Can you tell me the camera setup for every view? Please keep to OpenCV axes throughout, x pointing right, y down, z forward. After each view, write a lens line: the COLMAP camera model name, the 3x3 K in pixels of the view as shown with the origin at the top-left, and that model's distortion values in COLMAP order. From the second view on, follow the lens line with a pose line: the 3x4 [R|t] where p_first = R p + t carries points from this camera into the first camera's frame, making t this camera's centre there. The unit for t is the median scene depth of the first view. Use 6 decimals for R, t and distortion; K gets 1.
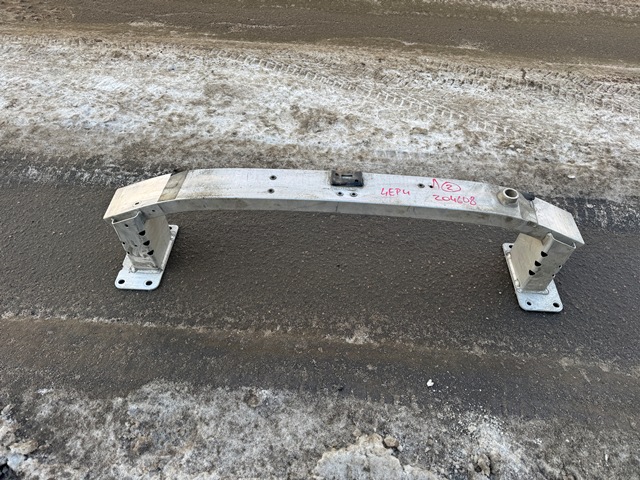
lens RADIAL K [[436.3, 0, 320.0], [0, 436.3, 240.0], [0, 0, 1]] dist [0.048982, -0.055174]
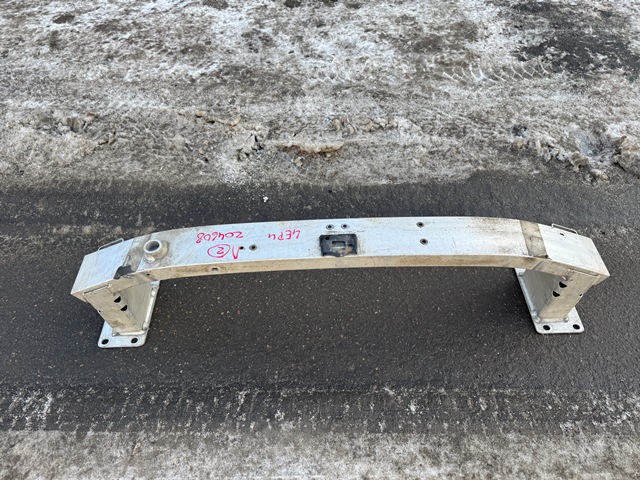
lens RADIAL K [[448.7, 0, 327.2], [0, 448.7, 249.2], [0, 0, 1]] dist [0.098599, -0.171075]
pose [[-0.997360, 0.050519, -0.052156, 0.118948], [-0.060949, -0.192041, 0.979492, -0.913352], [0.039467, 0.980086, 0.194613, 0.755471]]
